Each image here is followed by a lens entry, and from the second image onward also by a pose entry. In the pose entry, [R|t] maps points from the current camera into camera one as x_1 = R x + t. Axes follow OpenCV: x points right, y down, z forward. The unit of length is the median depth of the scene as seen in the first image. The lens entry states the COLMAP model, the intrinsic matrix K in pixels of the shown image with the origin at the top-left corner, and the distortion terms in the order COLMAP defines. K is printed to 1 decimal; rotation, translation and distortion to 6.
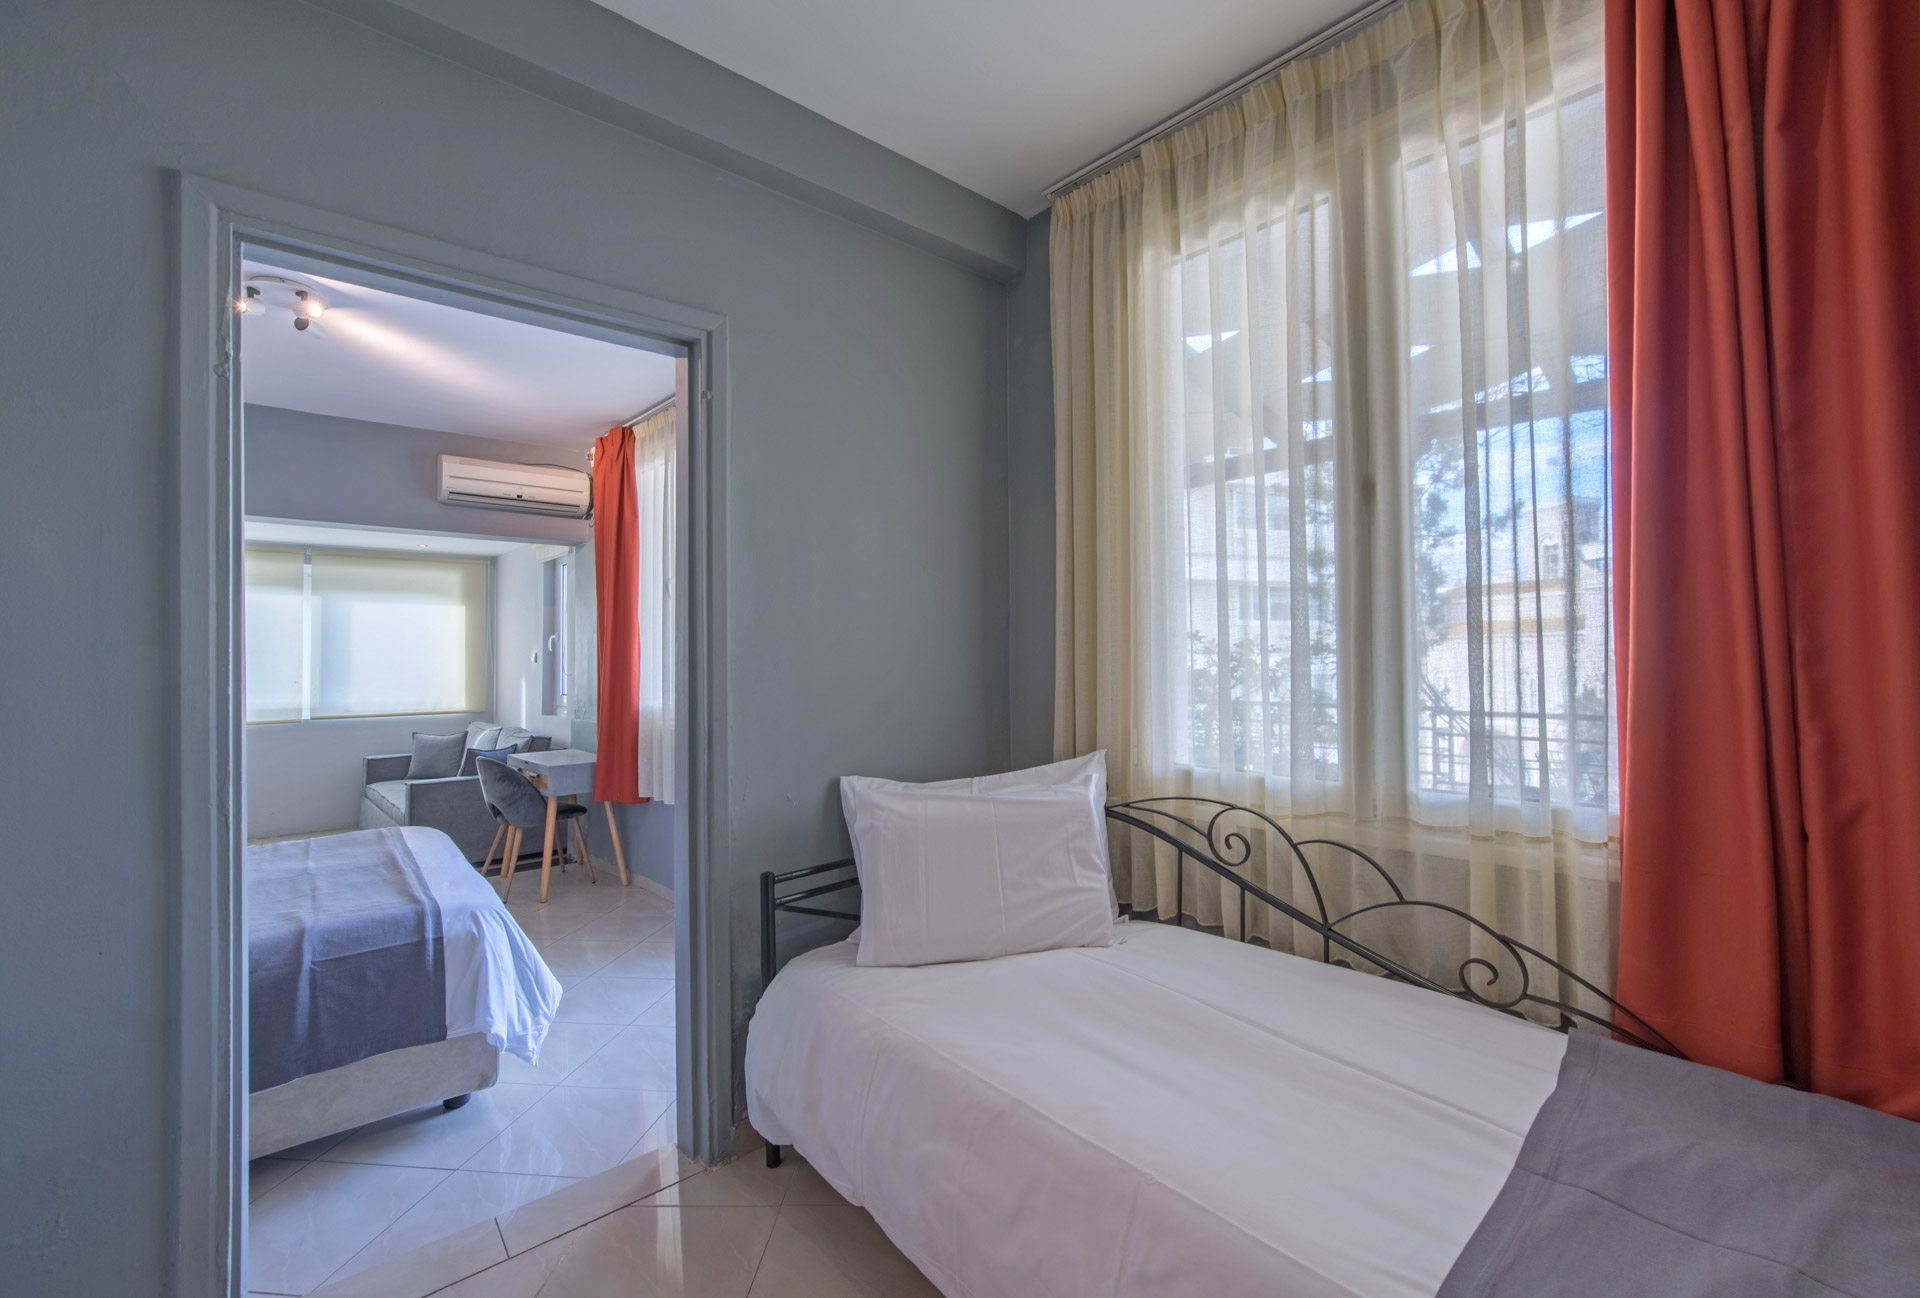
lens RADIAL K [[777.2, 0, 958.0], [0, 777.2, 638.6], [0, 0, 1]] dist [0.001377, -0.001027]
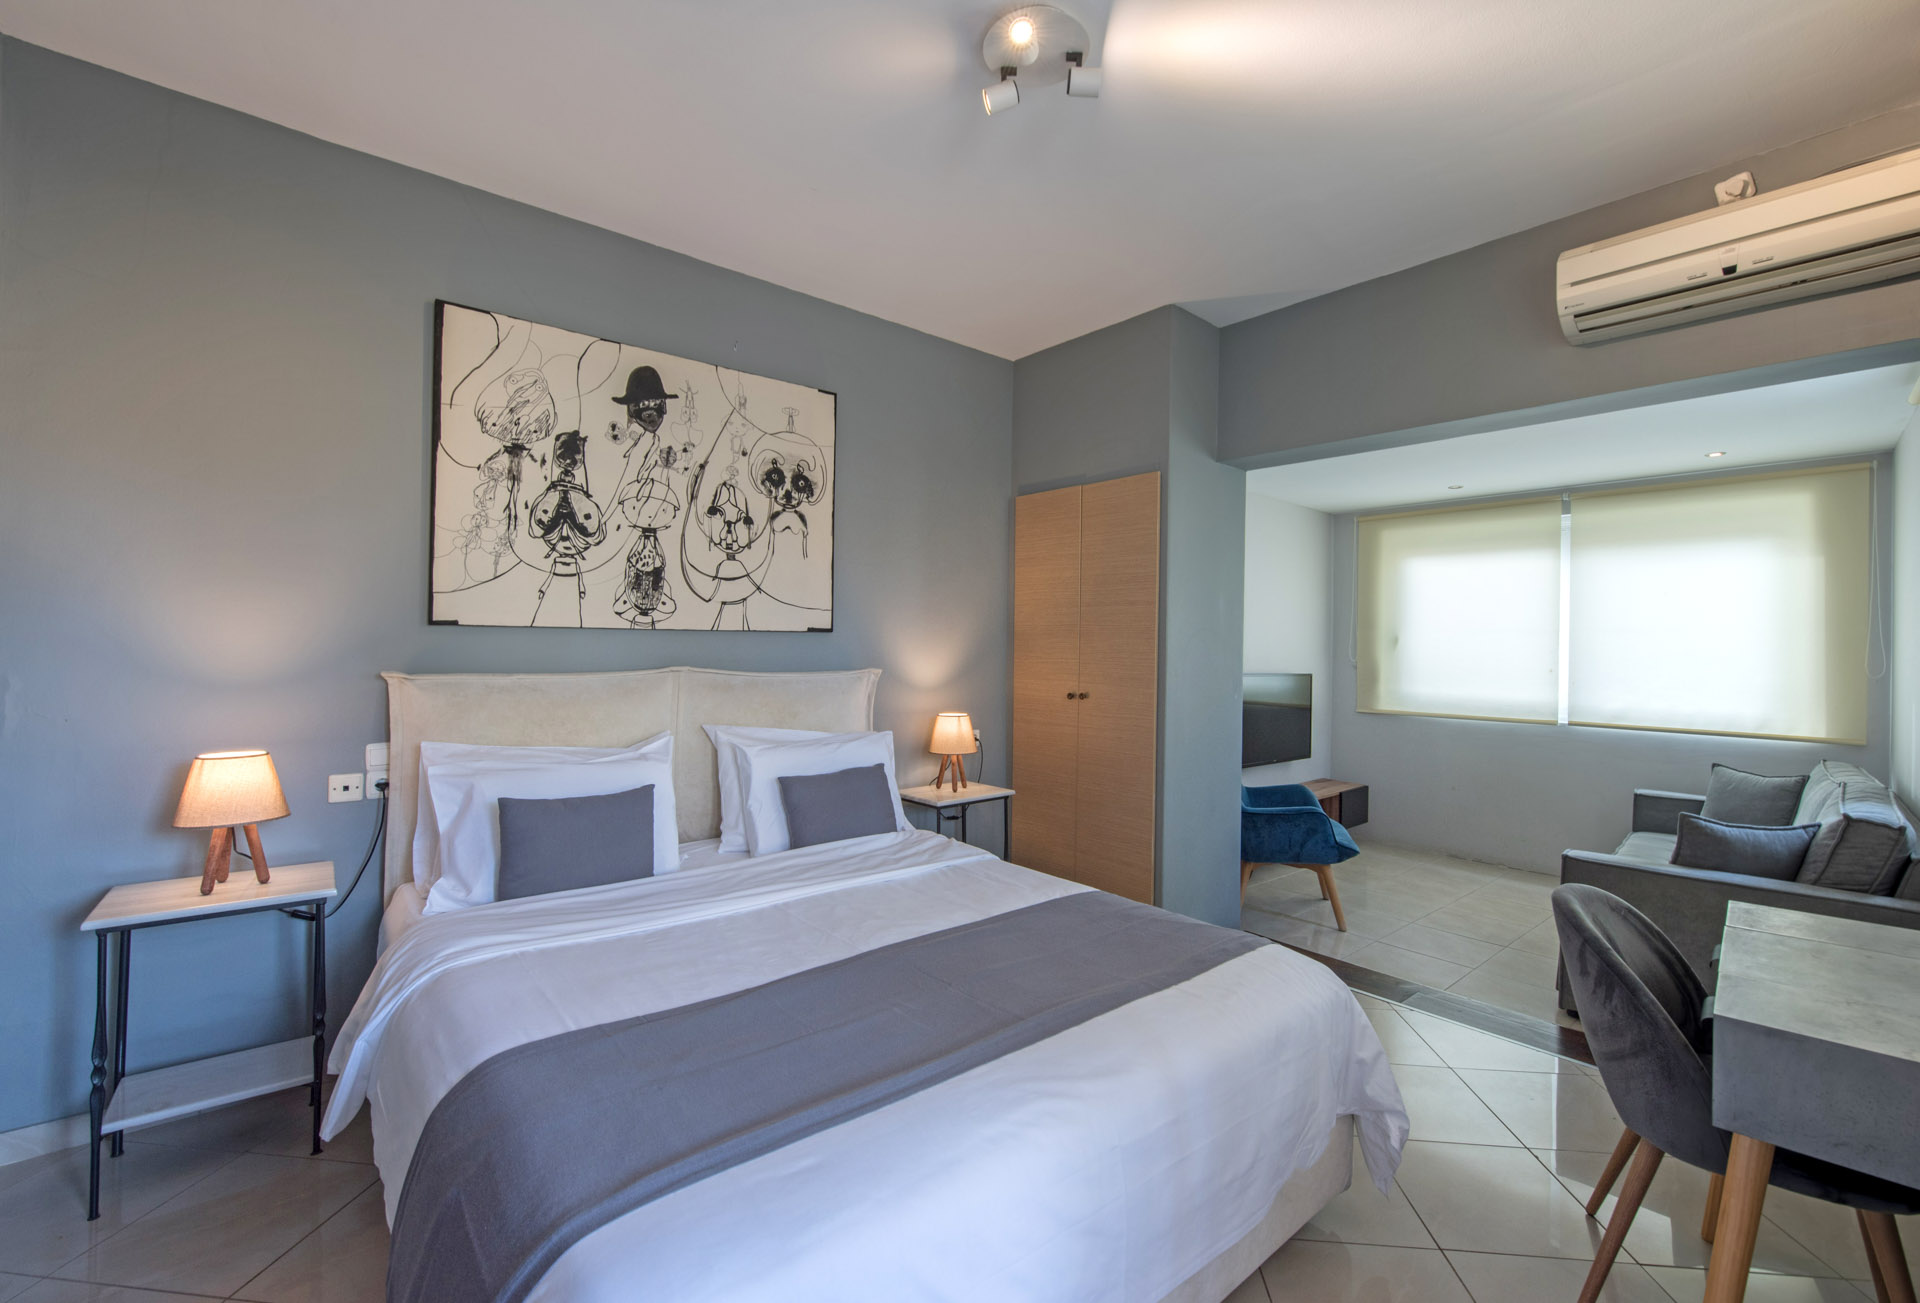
lens RADIAL K [[786.3, 0, 993.2], [0, 786.3, 629.5], [0, 0, 1]] dist [-0.002608, -0.000225]
pose [[0.029999, -0.012708, -0.999469, -0.099400], [0.006266, 0.999902, -0.012525, 0.020051], [0.999530, -0.005887, 0.030076, 0.430024]]
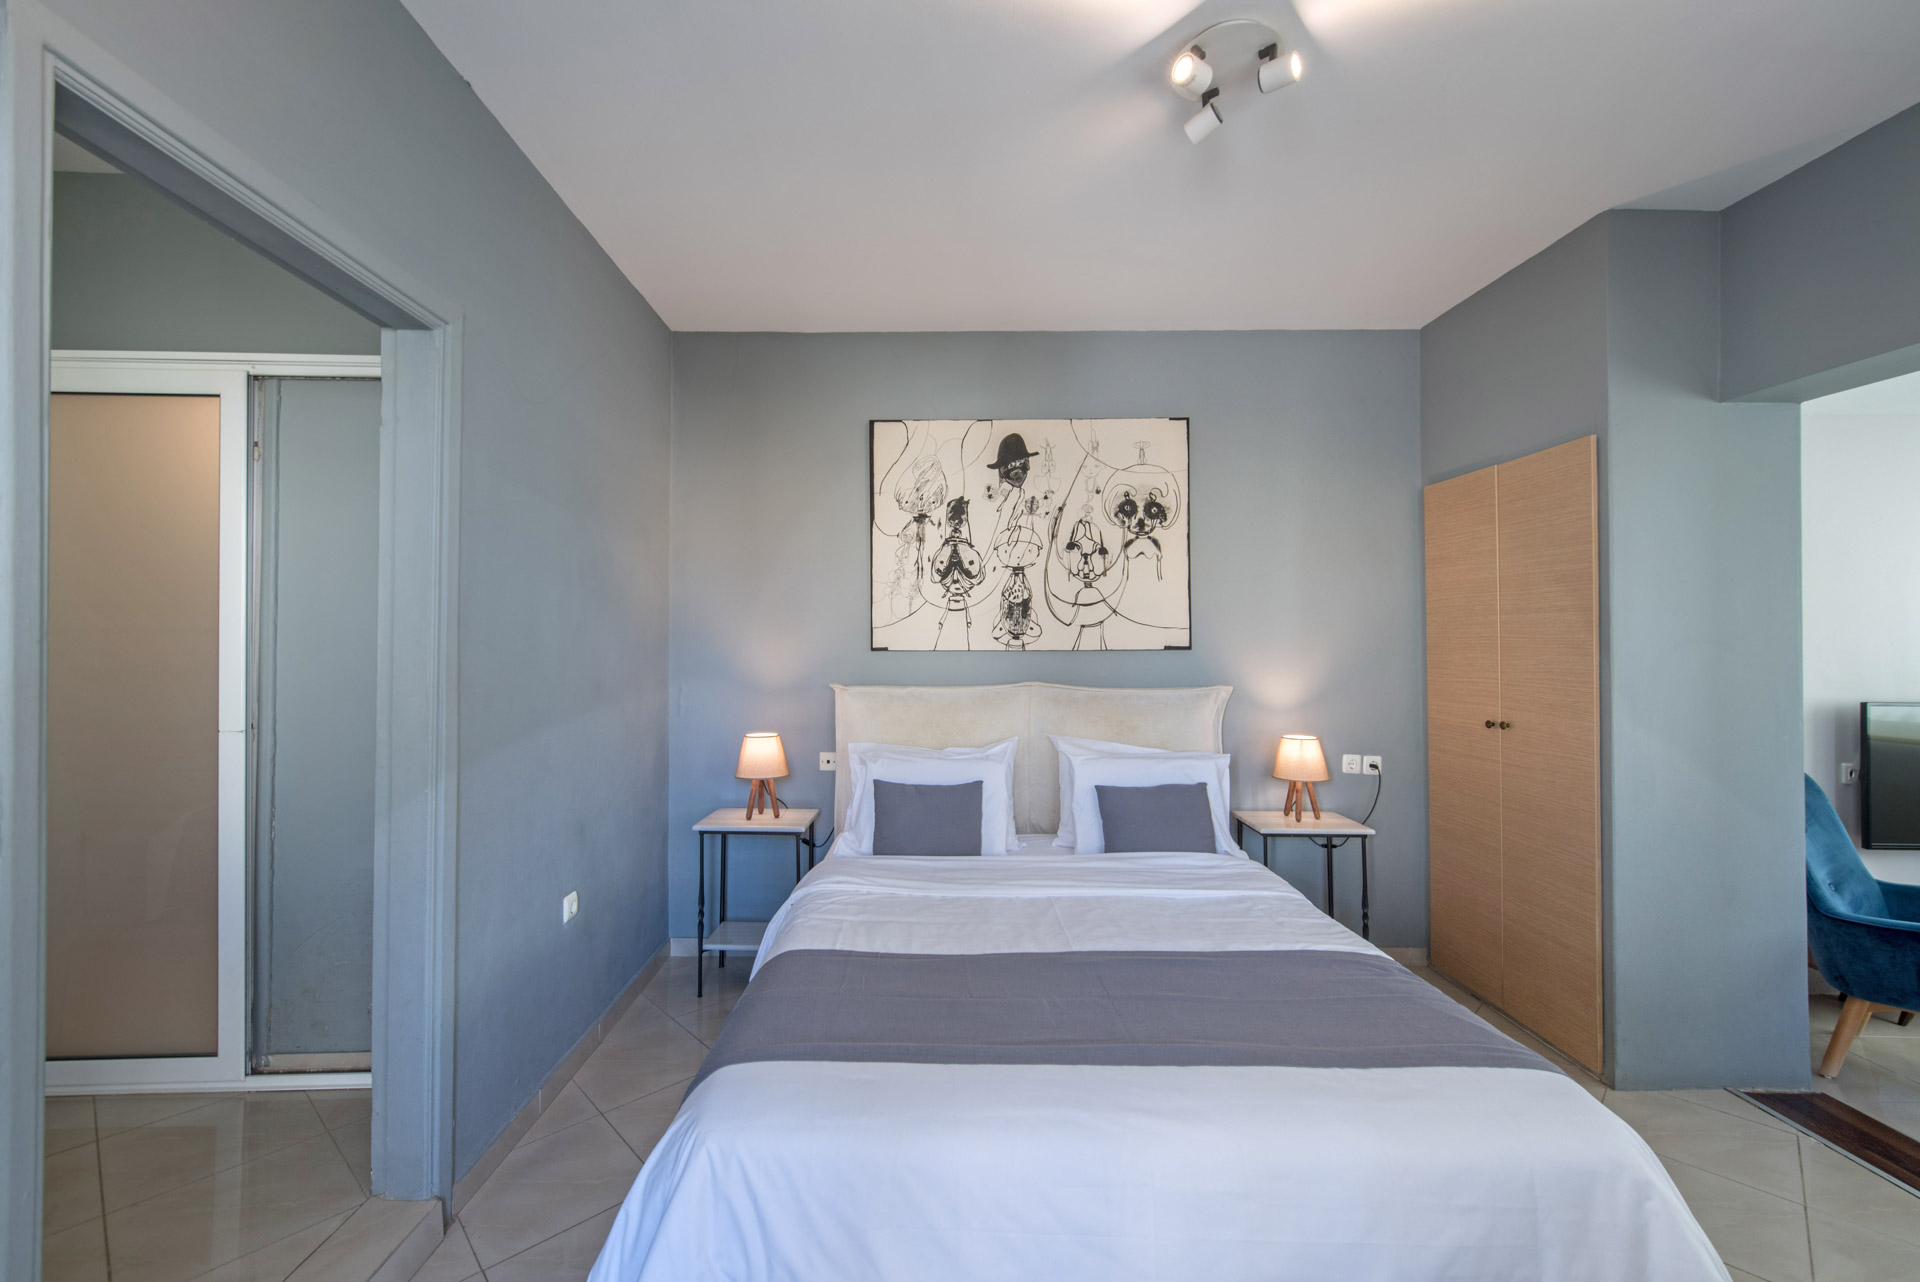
lens RADIAL K [[777.2, 0, 954.0], [0, 777.2, 622.2], [0, 0, 1]] dist [0.001377, -0.001027]
pose [[-0.628533, -0.014199, -0.777653, -0.110096], [0.018886, 0.999260, -0.033510, 0.010079], [0.777554, -0.035749, -0.627800, 0.553090]]
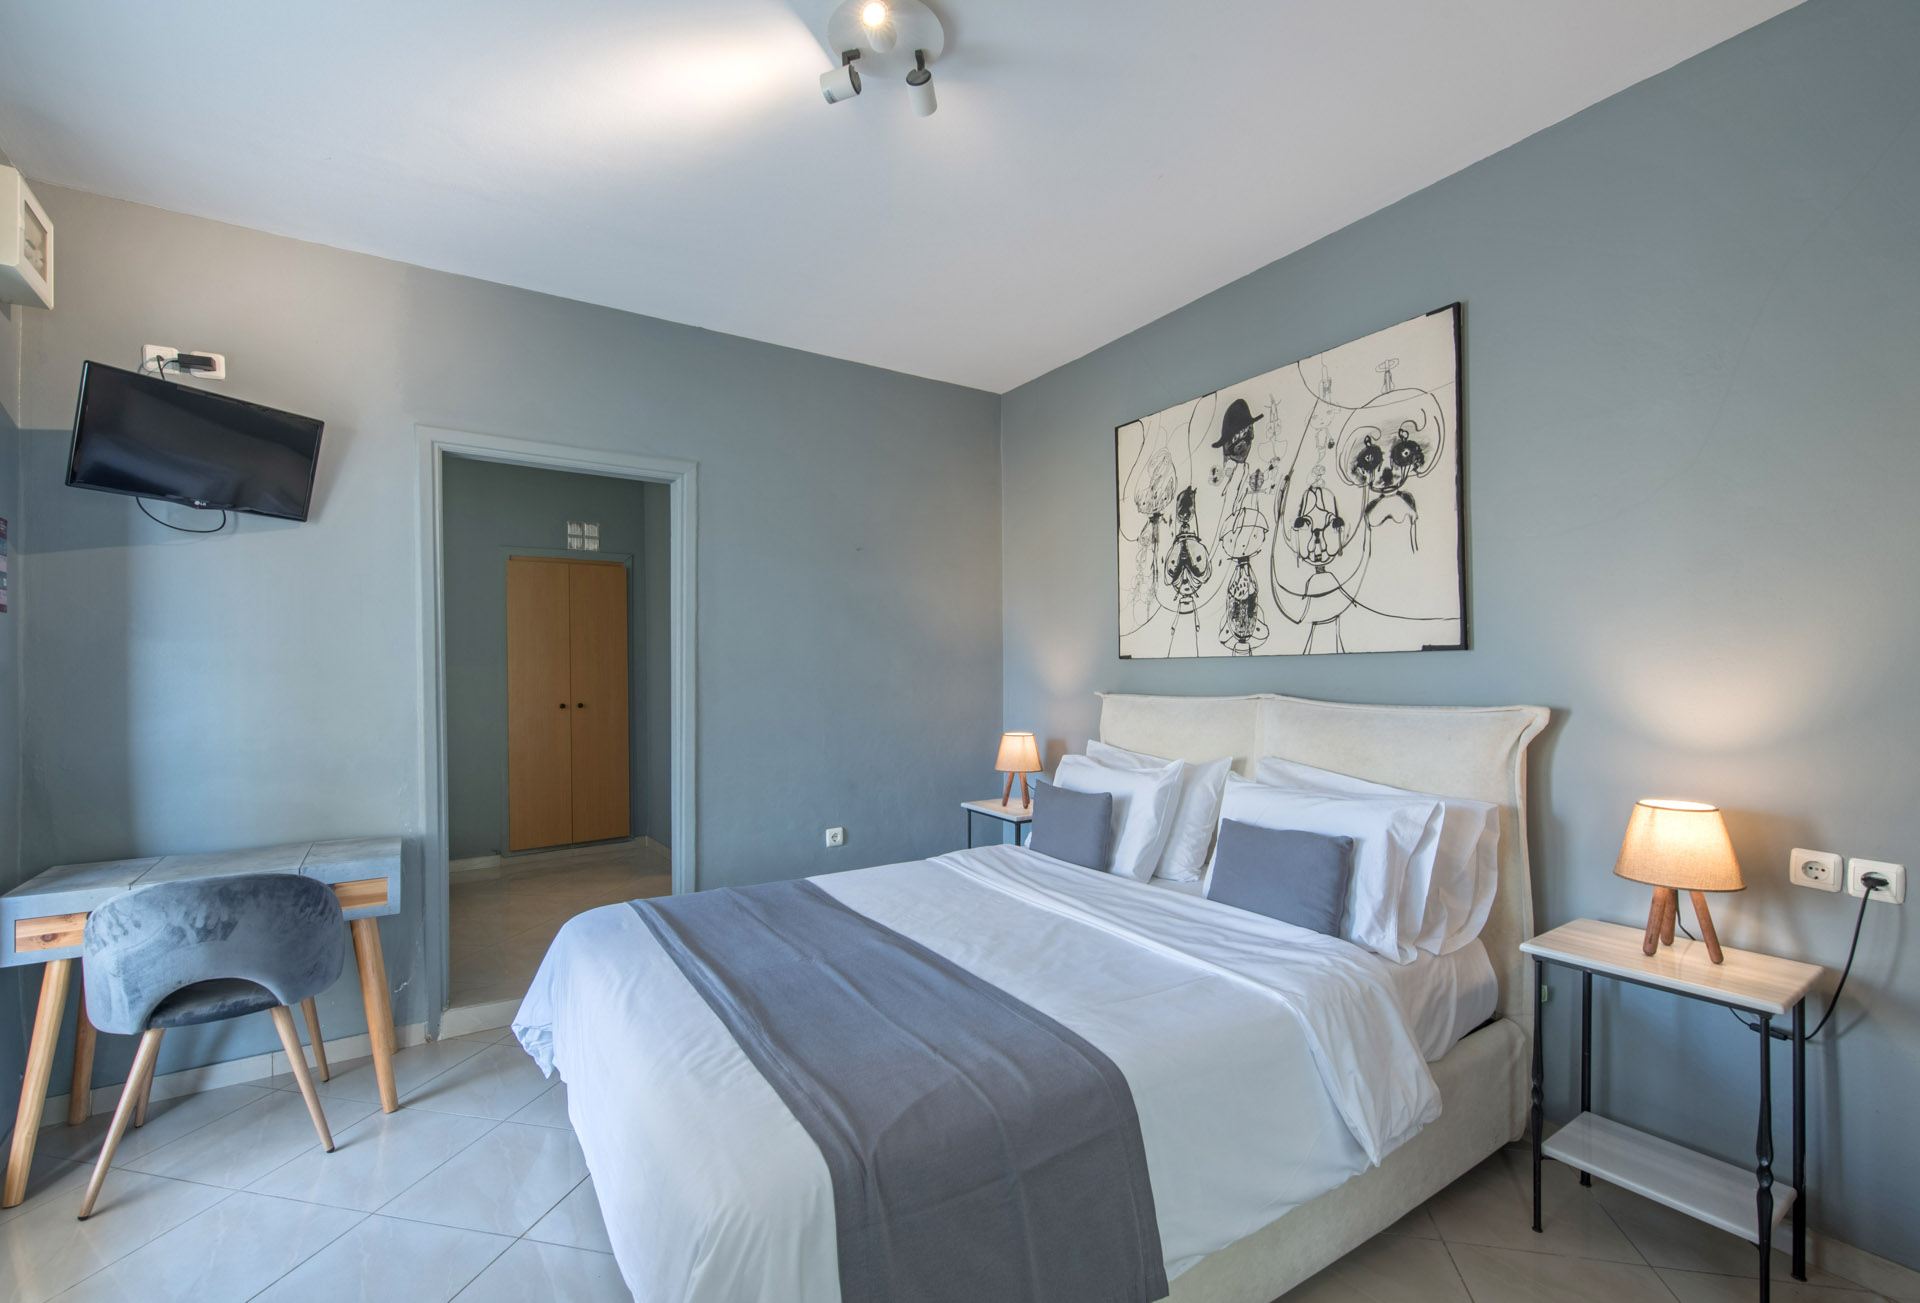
lens RADIAL K [[786.3, 0, 987.1], [0, 786.3, 663.0], [0, 0, 1]] dist [-0.002608, -0.000225]
pose [[-0.998386, 0.016269, 0.054414, -0.443088], [0.014797, 0.999517, -0.027342, 0.027476], [-0.054833, -0.026493, -0.998144, 0.722272]]
